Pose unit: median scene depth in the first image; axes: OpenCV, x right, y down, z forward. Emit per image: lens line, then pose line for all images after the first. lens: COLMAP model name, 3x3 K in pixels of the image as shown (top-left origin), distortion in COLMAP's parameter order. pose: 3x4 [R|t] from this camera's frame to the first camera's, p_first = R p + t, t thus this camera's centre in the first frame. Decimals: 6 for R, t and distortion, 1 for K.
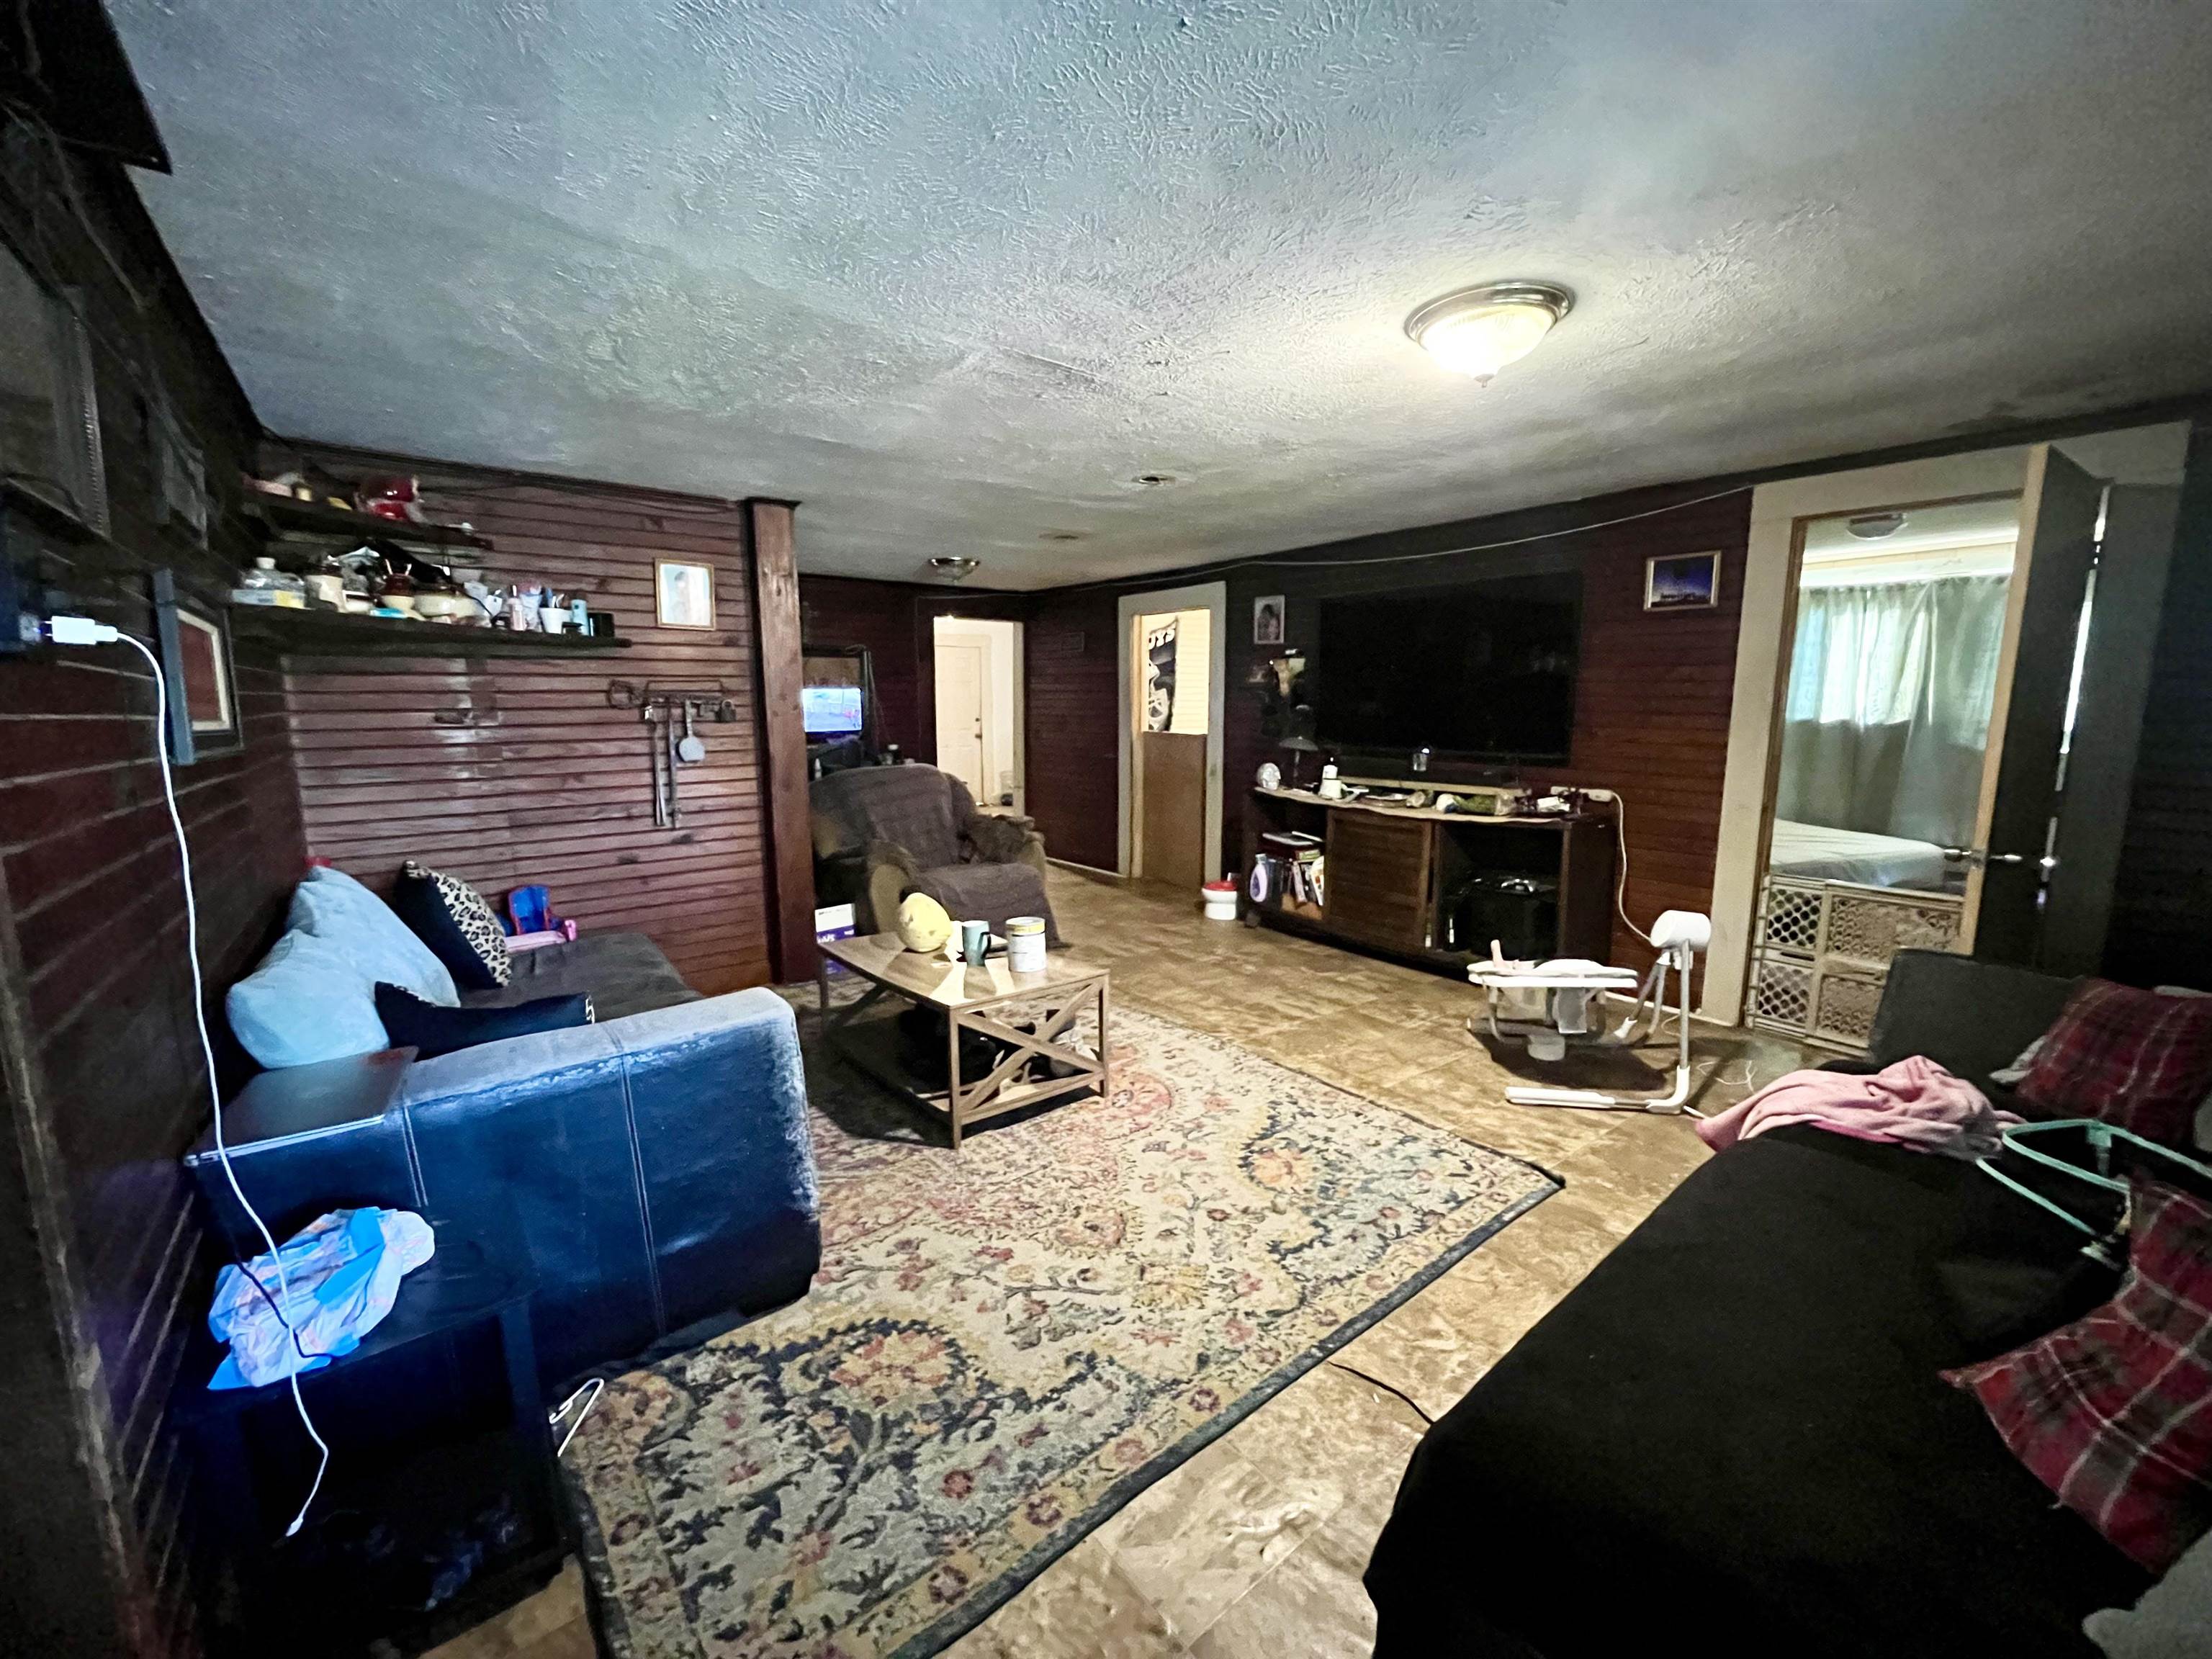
lens RADIAL K [[899.2, 0, 1106.7], [0, 899.2, 831.4], [0, 0, 1]] dist [-0.004563, 0.000706]
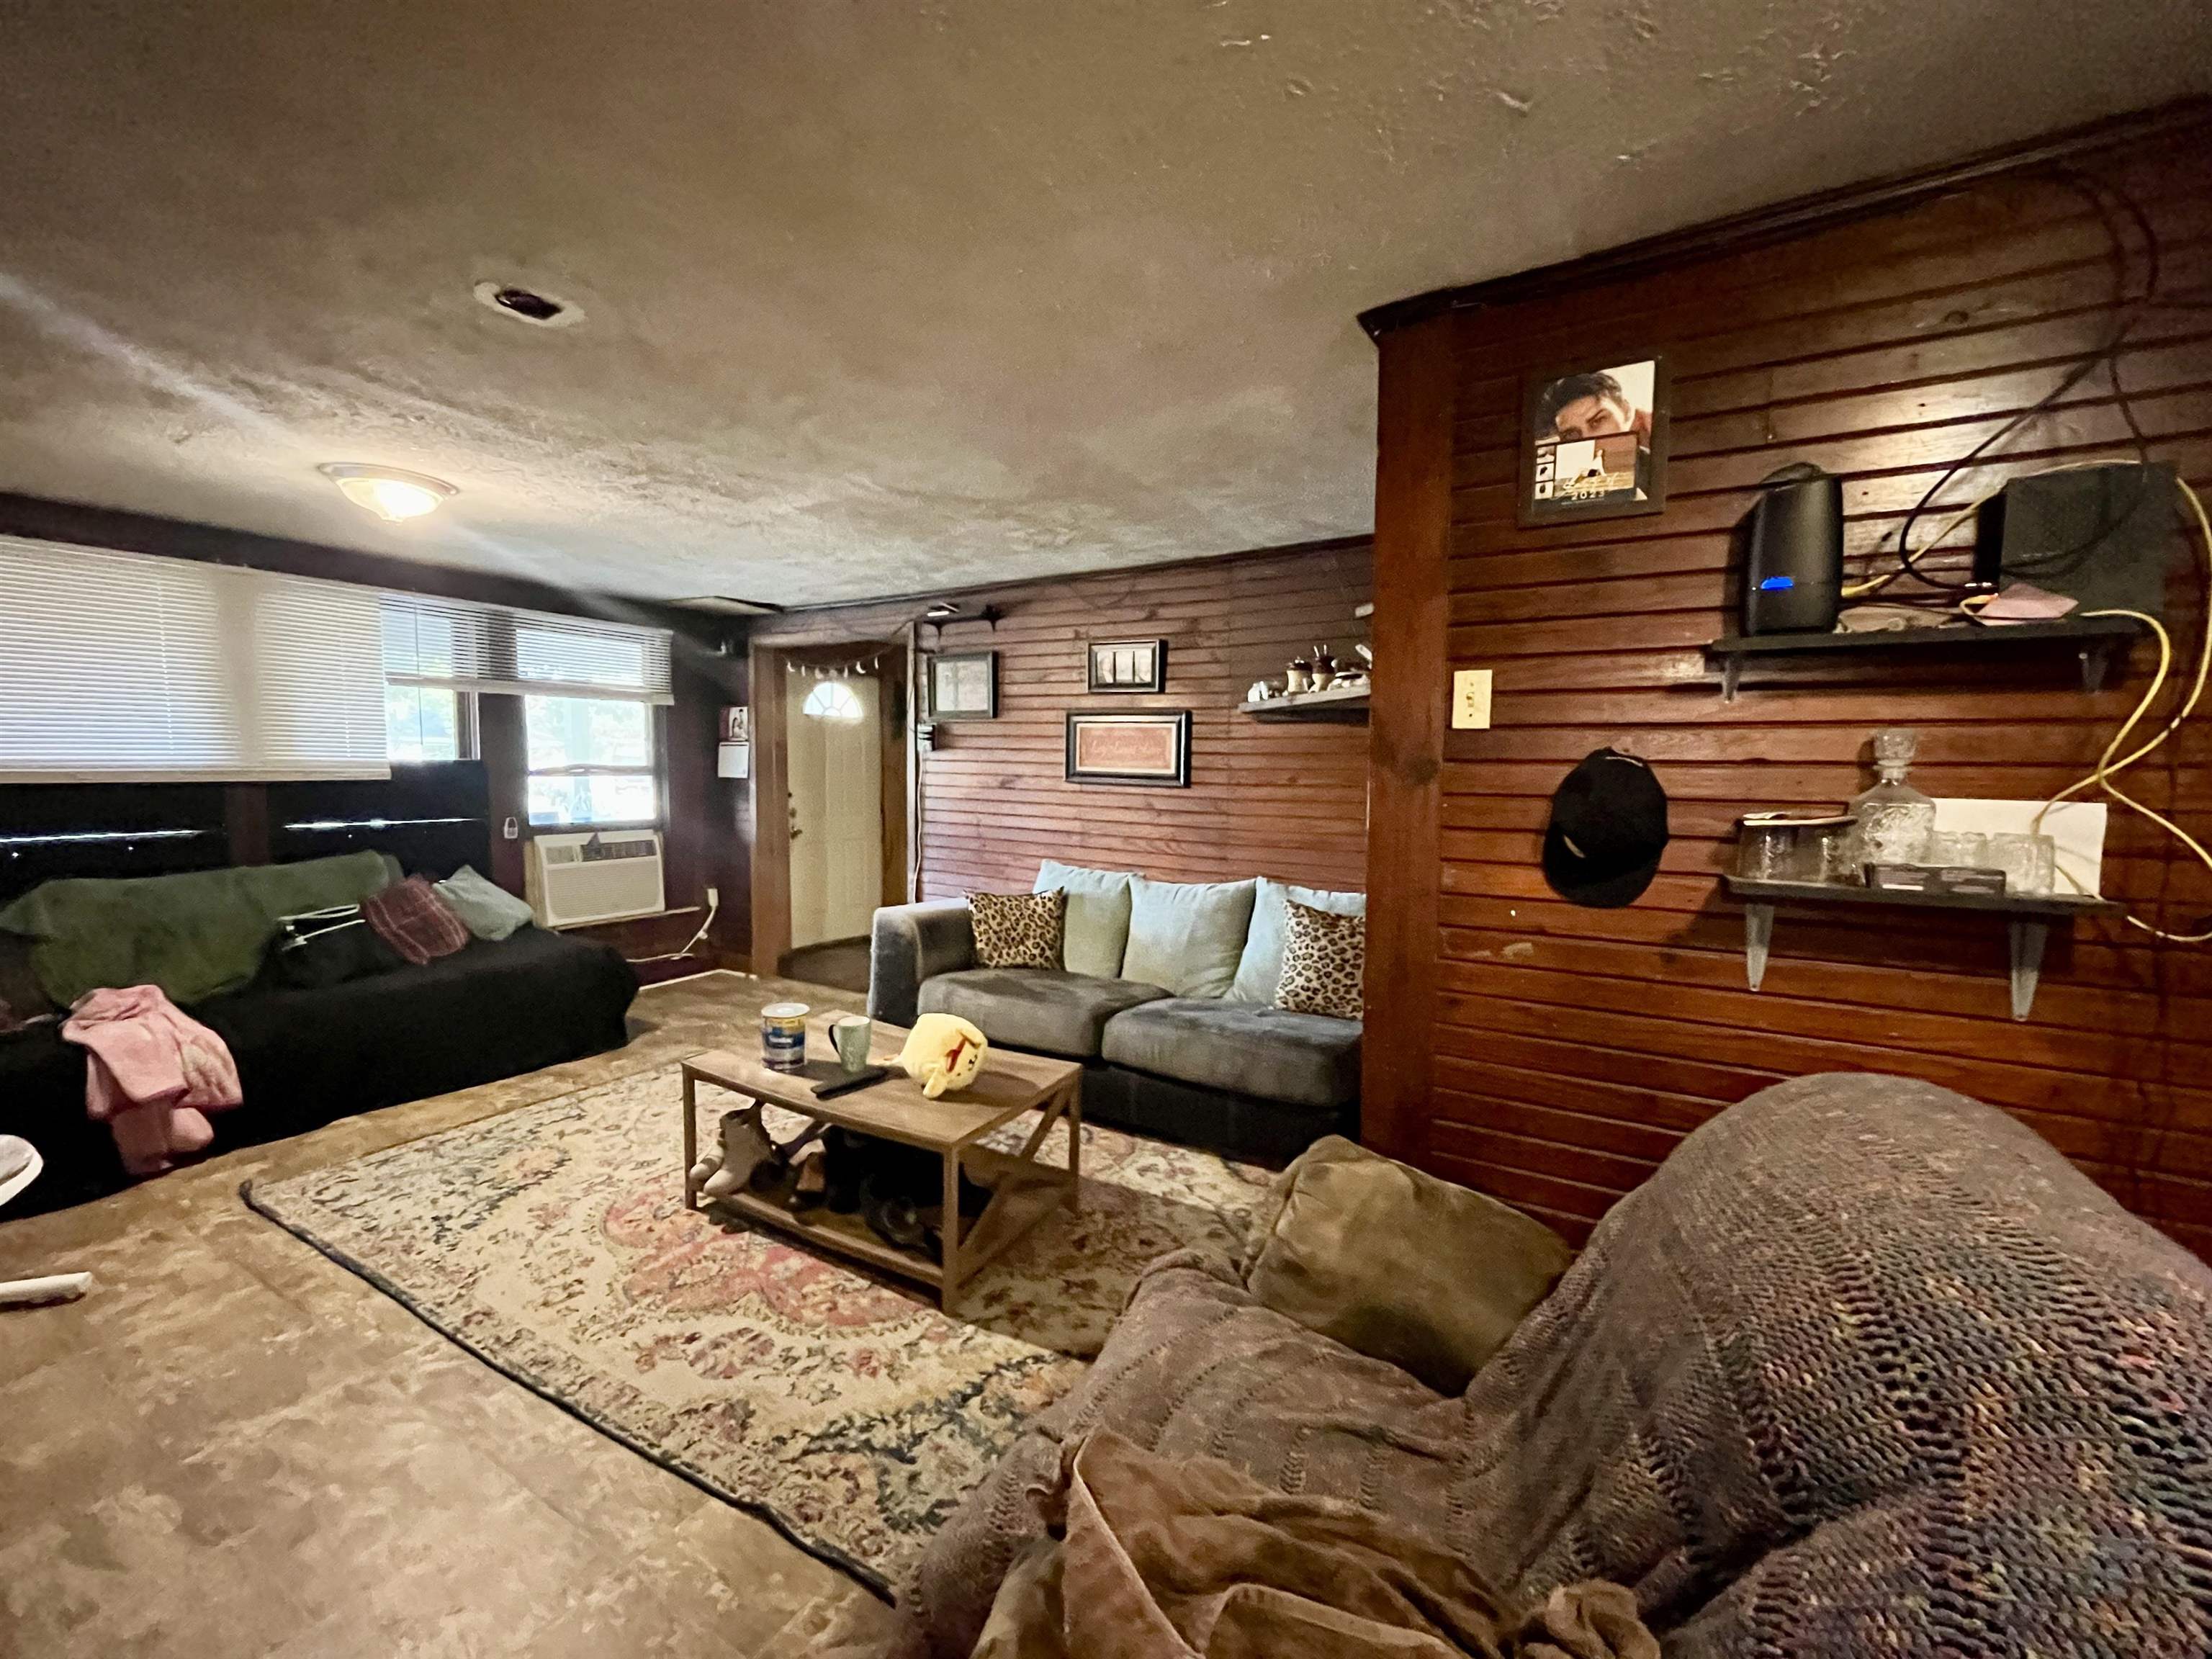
lens RADIAL K [[899.2, 0, 1111.1], [0, 899.2, 831.9], [0, 0, 1]] dist [-0.004563, 0.000706]
pose [[-0.929987, 0.018539, -0.367124, -0.067498], [-0.062931, 0.975953, 0.208698, -0.262597], [0.362165, 0.217190, -0.906457, 1.823344]]
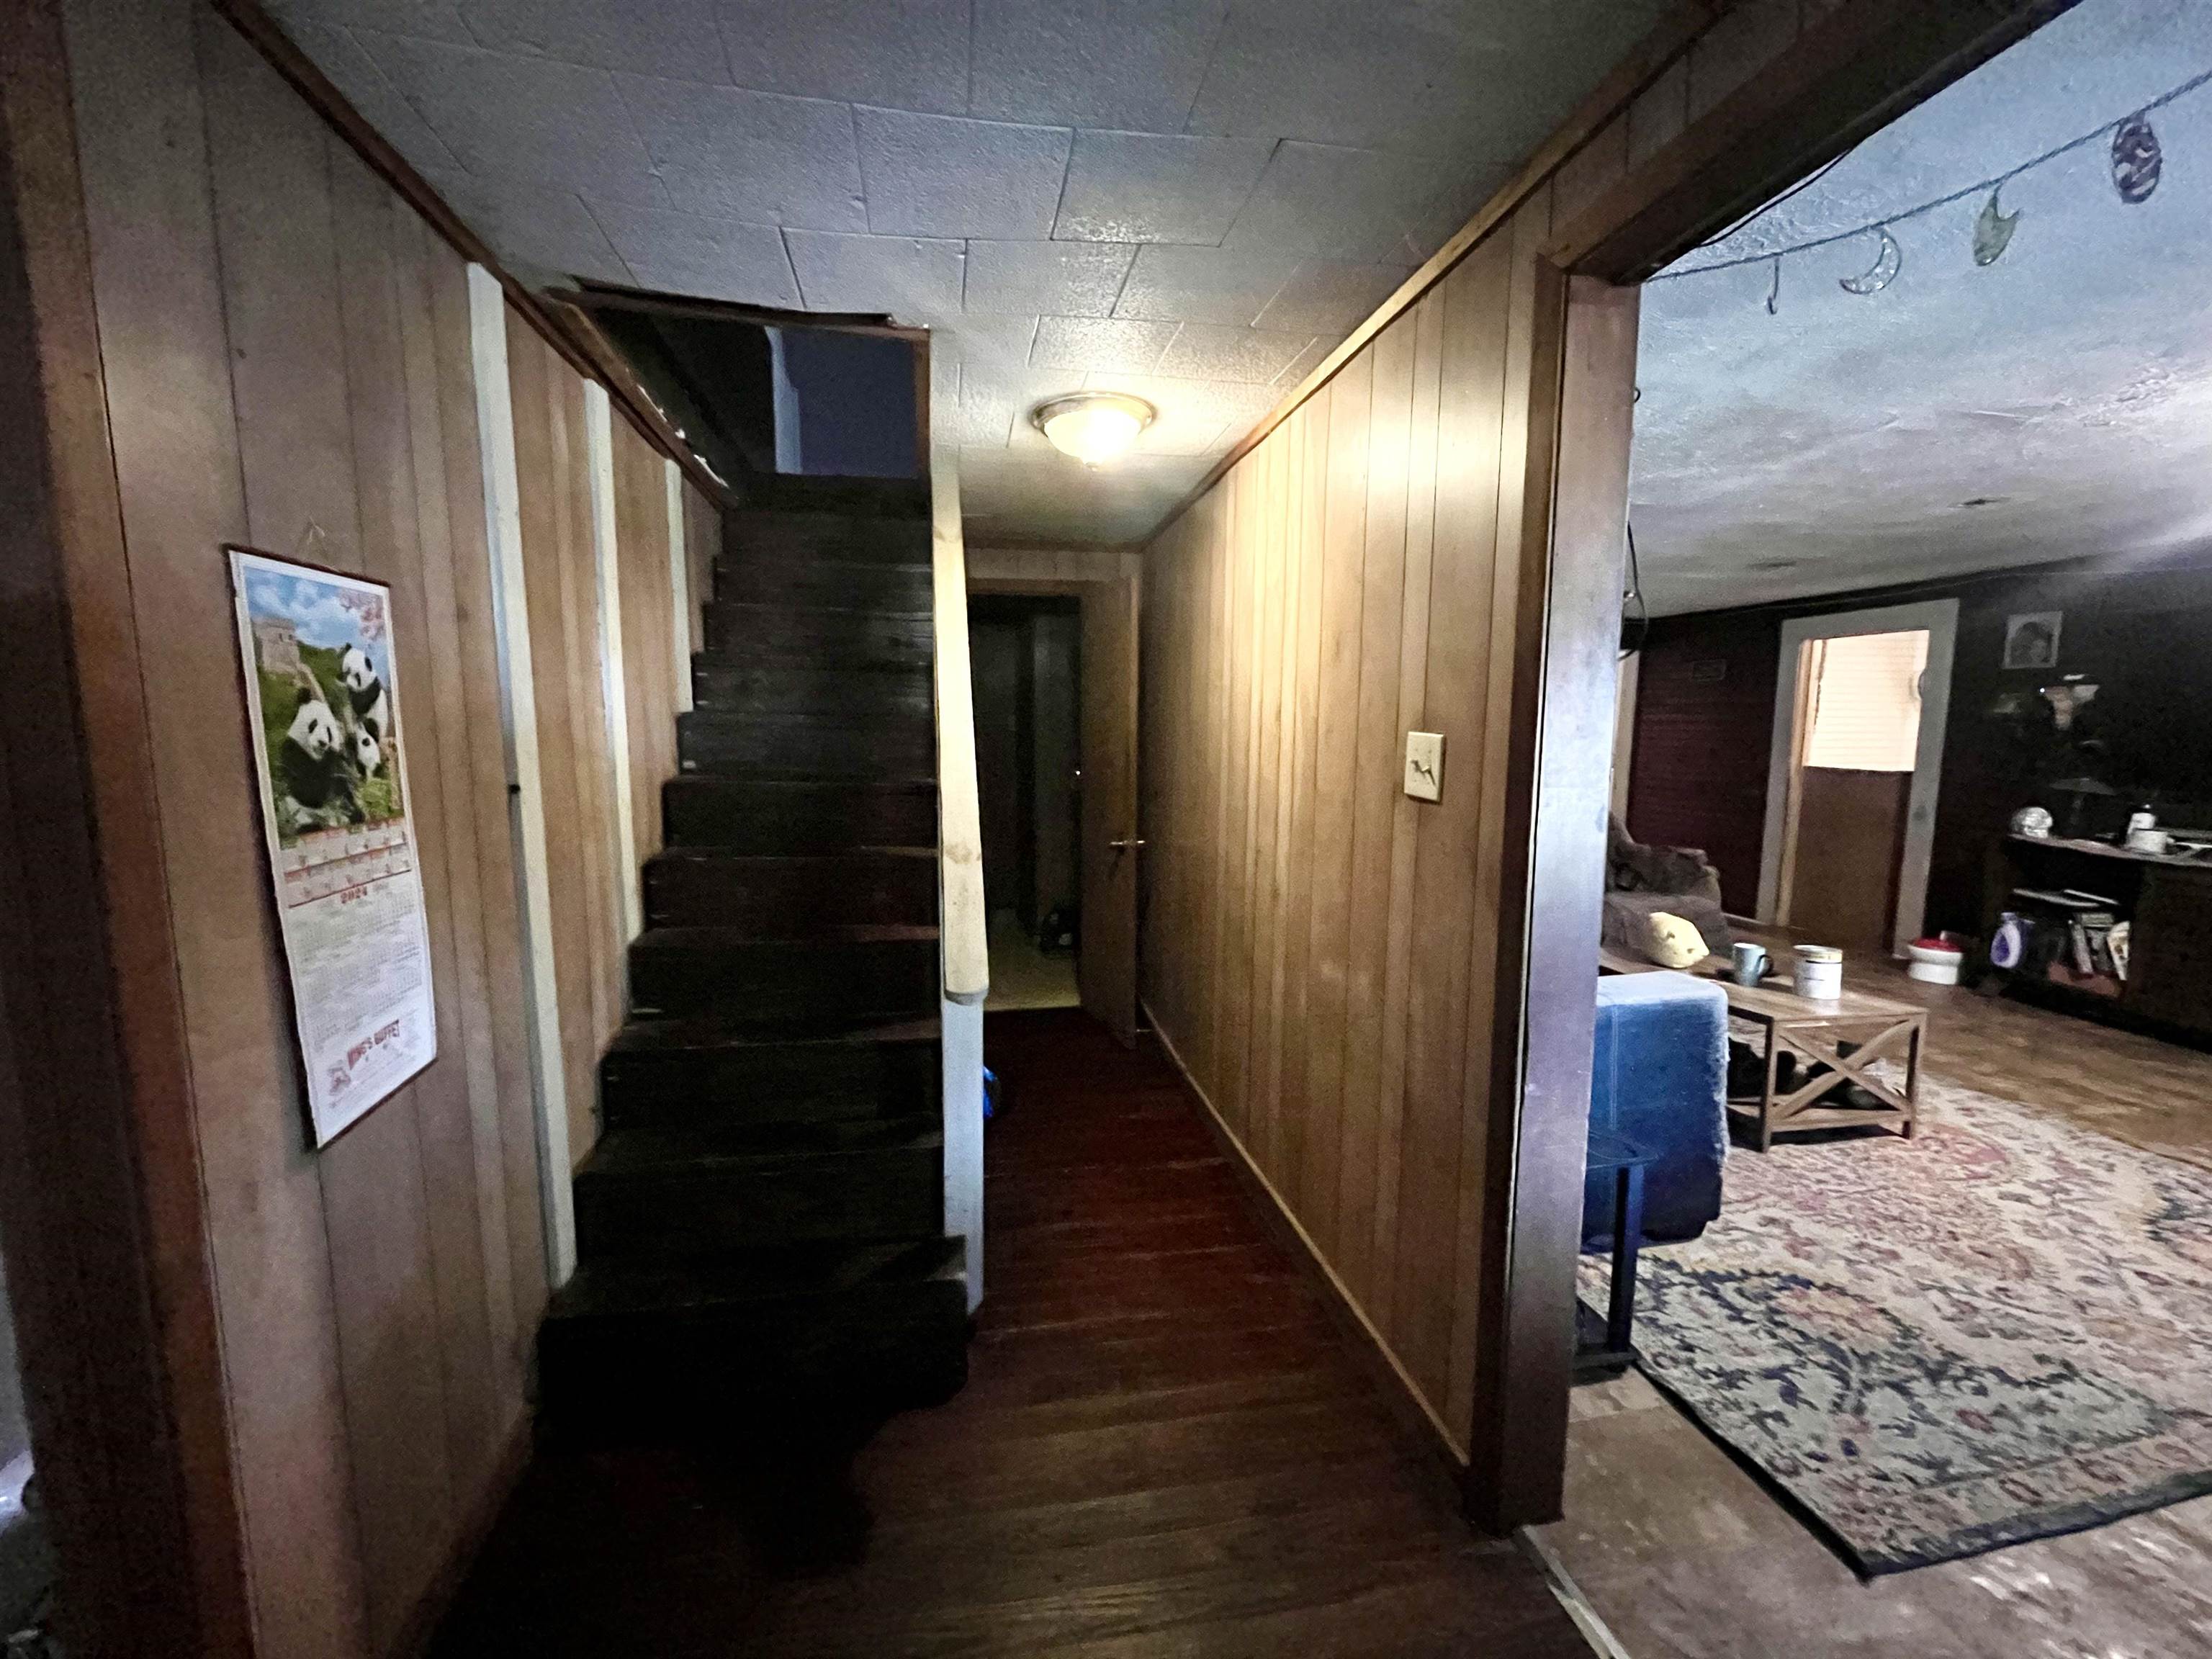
lens RADIAL K [[899.2, 0, 1103.5], [0, 899.2, 837.2], [0, 0, 1]] dist [-0.004563, 0.000706]
pose [[0.880292, 0.061925, -0.470373, -0.328741], [-0.073035, 0.997315, -0.005385, 0.036555], [0.468776, 0.039094, 0.882451, -0.279249]]
